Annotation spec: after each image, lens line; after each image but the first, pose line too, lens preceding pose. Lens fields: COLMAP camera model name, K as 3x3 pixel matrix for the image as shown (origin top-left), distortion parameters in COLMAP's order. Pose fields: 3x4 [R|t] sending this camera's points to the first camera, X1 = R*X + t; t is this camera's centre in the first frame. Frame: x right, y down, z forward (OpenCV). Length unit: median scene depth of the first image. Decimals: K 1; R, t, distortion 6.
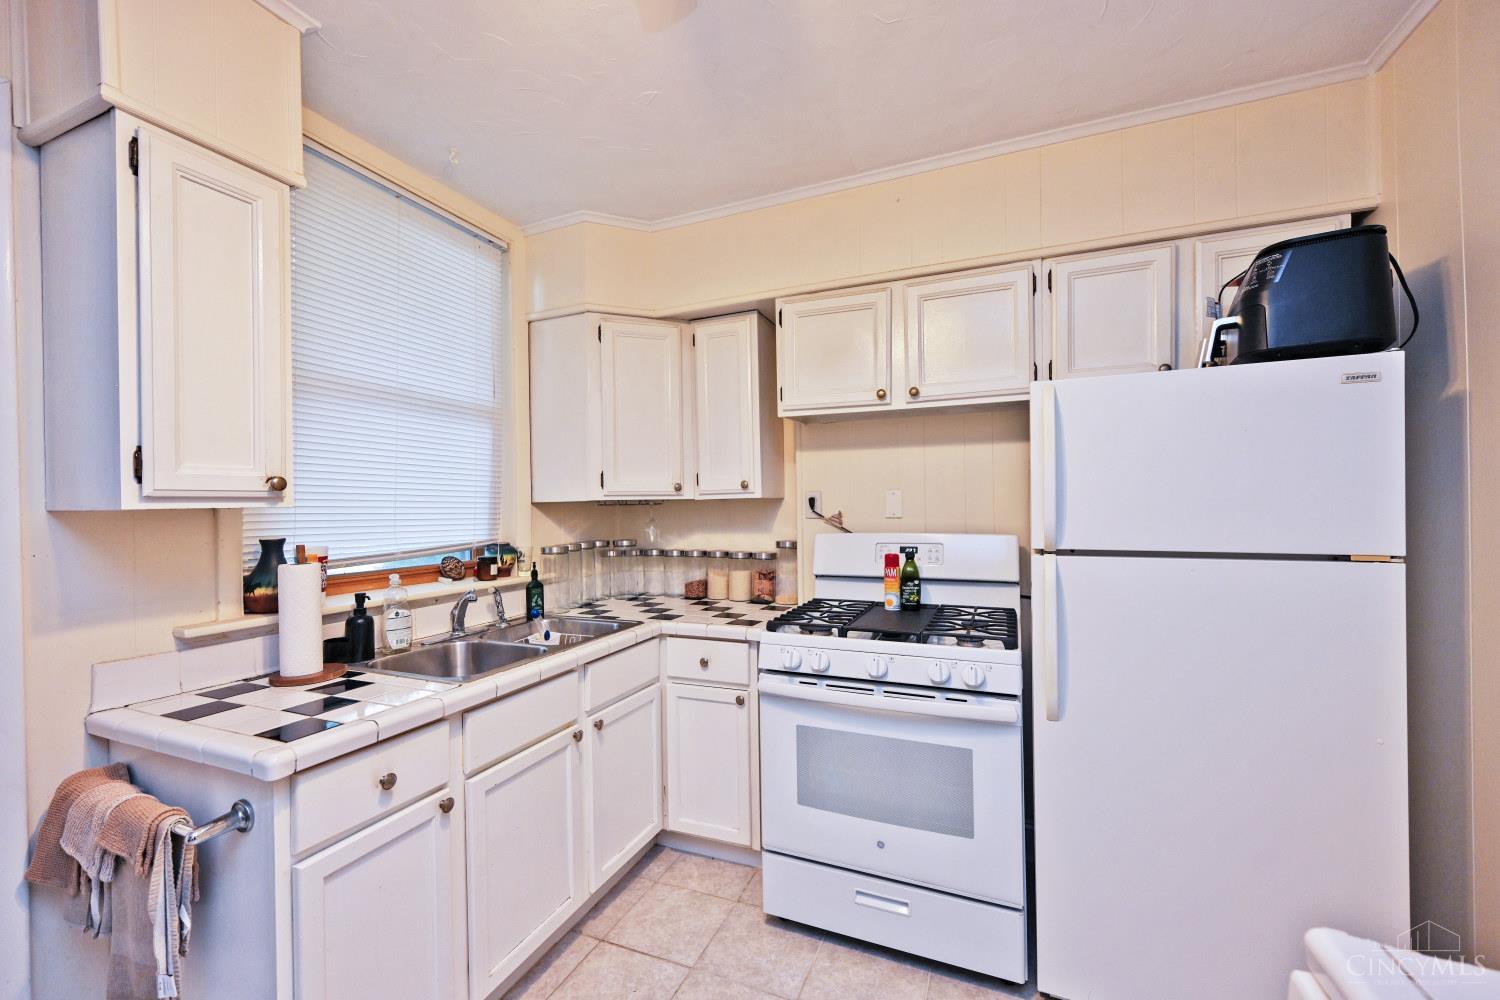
lens RADIAL K [[604.4, 0, 751.1], [0, 604.4, 506.4], [0, 0, 1]] dist [0.000074, -0.000093]
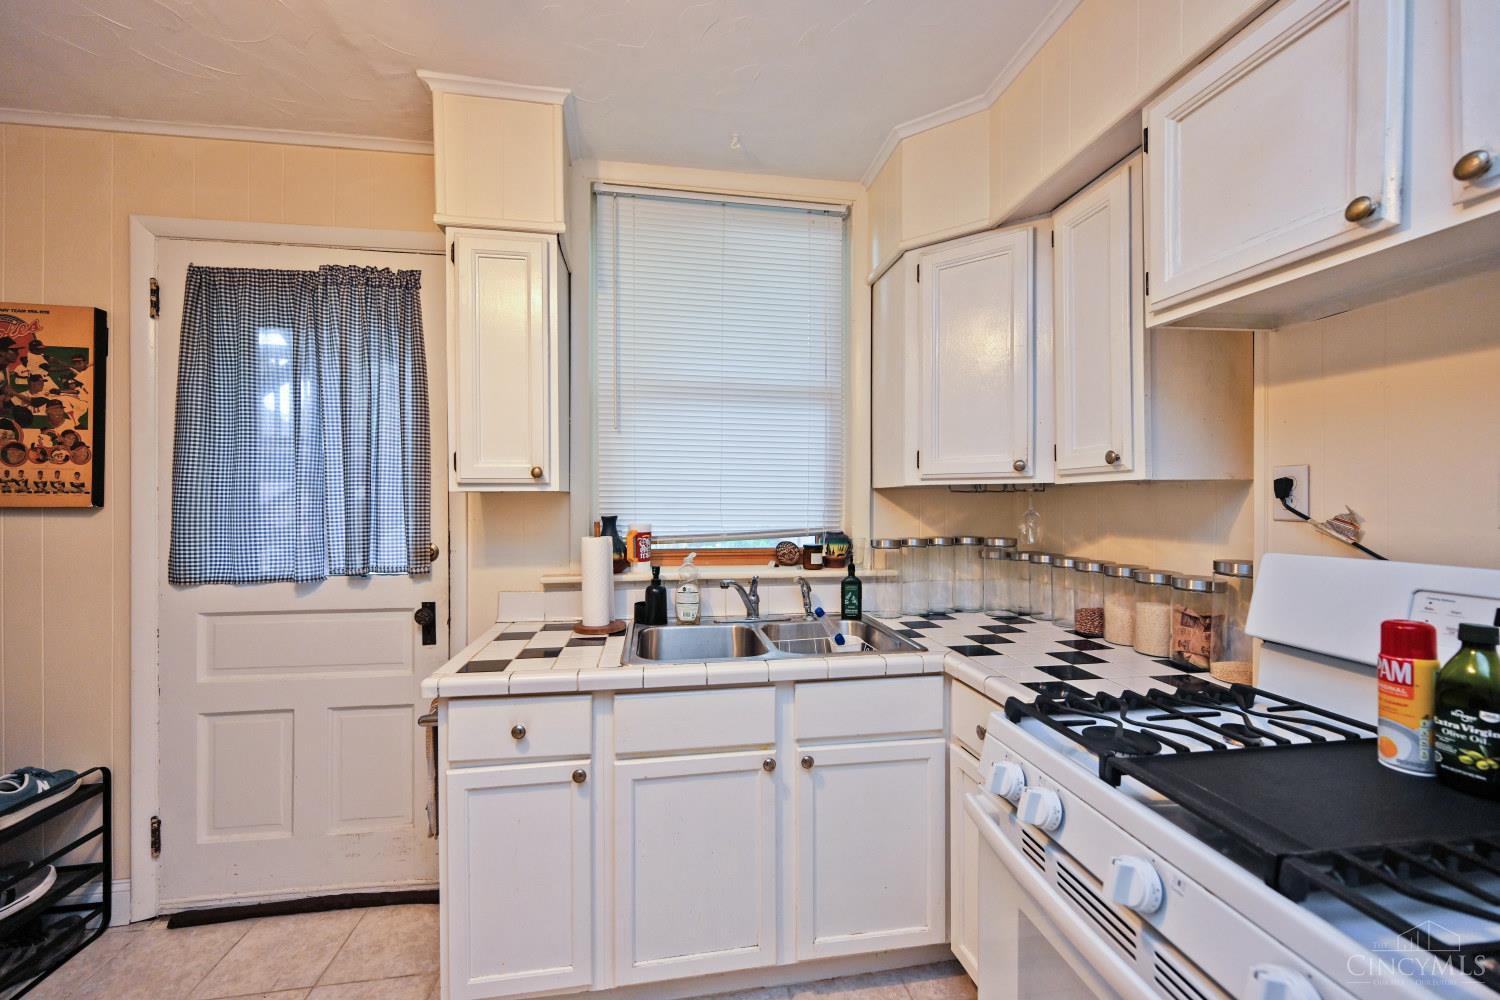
lens RADIAL K [[588.7, 0, 753.0], [0, 588.7, 501.7], [0, 0, 1]] dist [-0.000657, -0.000017]
pose [[0.531195, 0.019304, -0.847030, 0.314825], [-0.007251, 0.999807, 0.018238, -0.001285], [0.847218, -0.003546, 0.531233, 0.440342]]
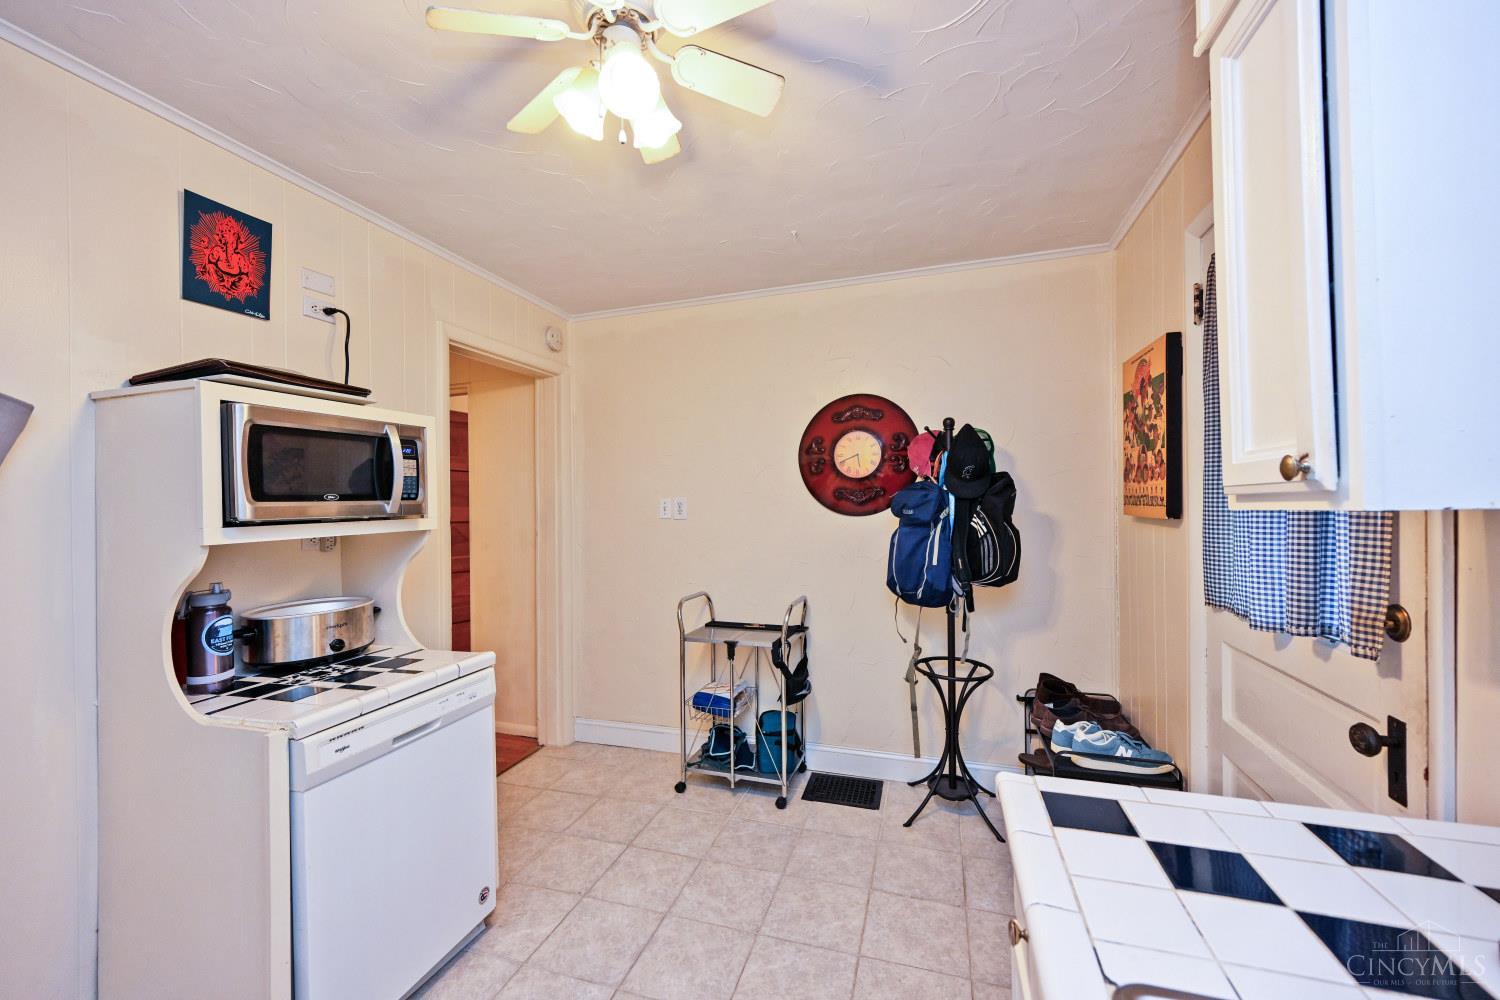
lens RADIAL K [[582.2, 0, 759.5], [0, 582.2, 513.3], [0, 0, 1]] dist [-0.001981, -0.000120]
pose [[-0.995206, 0.031090, -0.092723, -0.159758], [0.030251, 0.999488, 0.010439, -0.009060], [0.093000, 0.007584, -0.995637, 0.890487]]
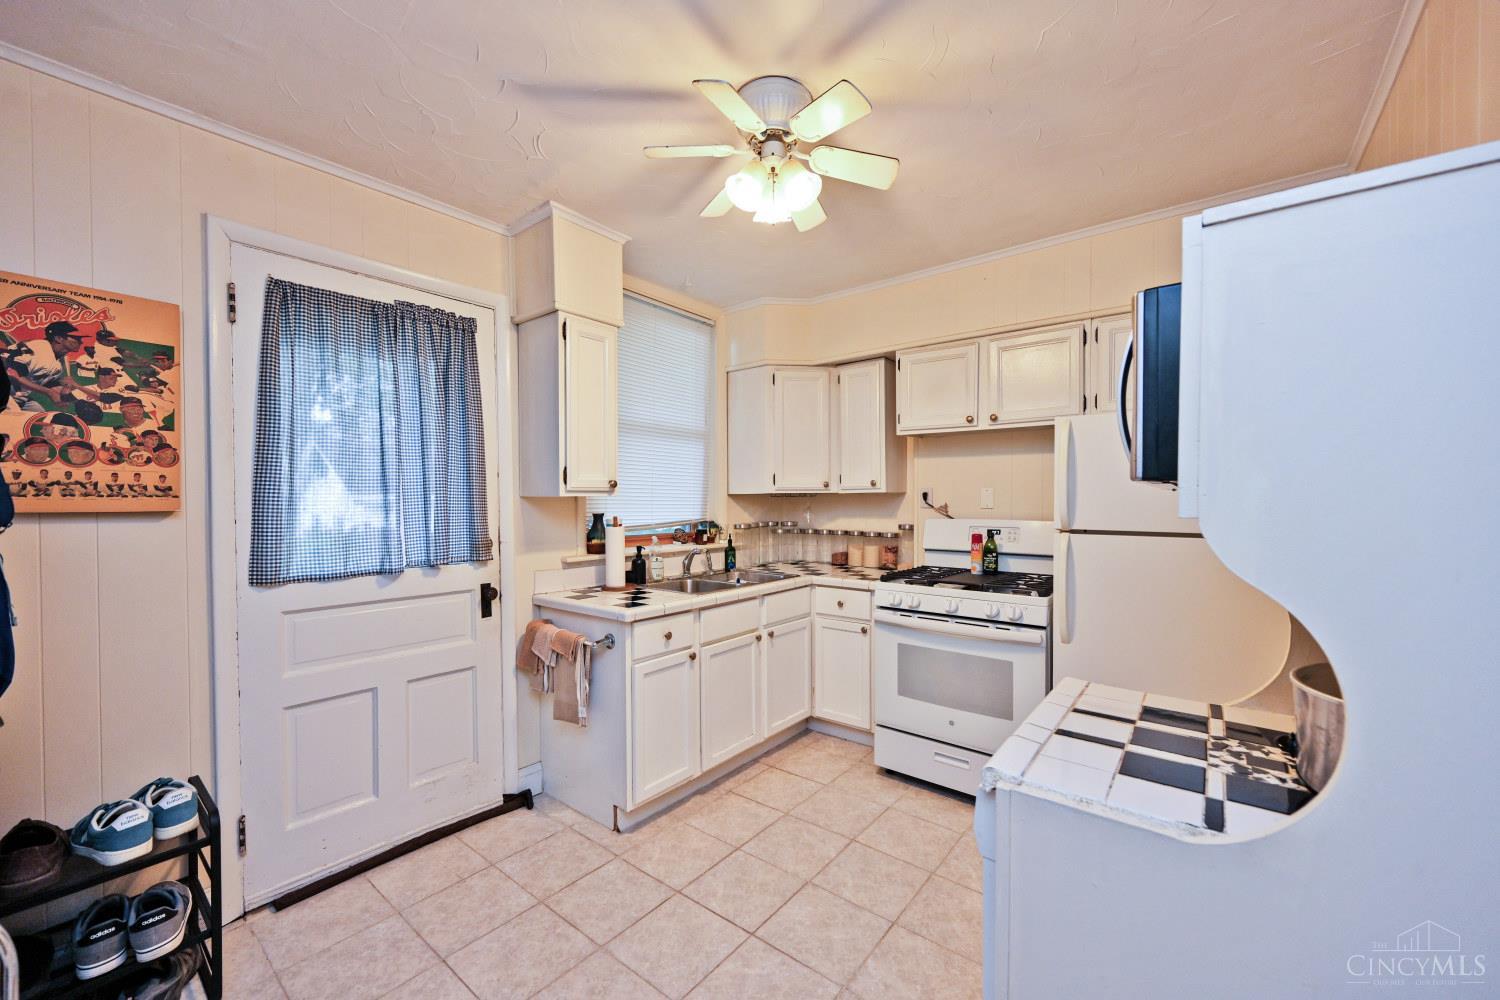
lens RADIAL K [[590.3, 0, 748.6], [0, 590.3, 508.5], [0, 0, 1]] dist [-0.000113, -0.000016]
pose [[0.961150, 0.015289, -0.275603, 0.097694], [-0.010584, 0.999772, 0.018551, 0.000889], [0.275823, -0.014913, 0.961093, -0.430325]]
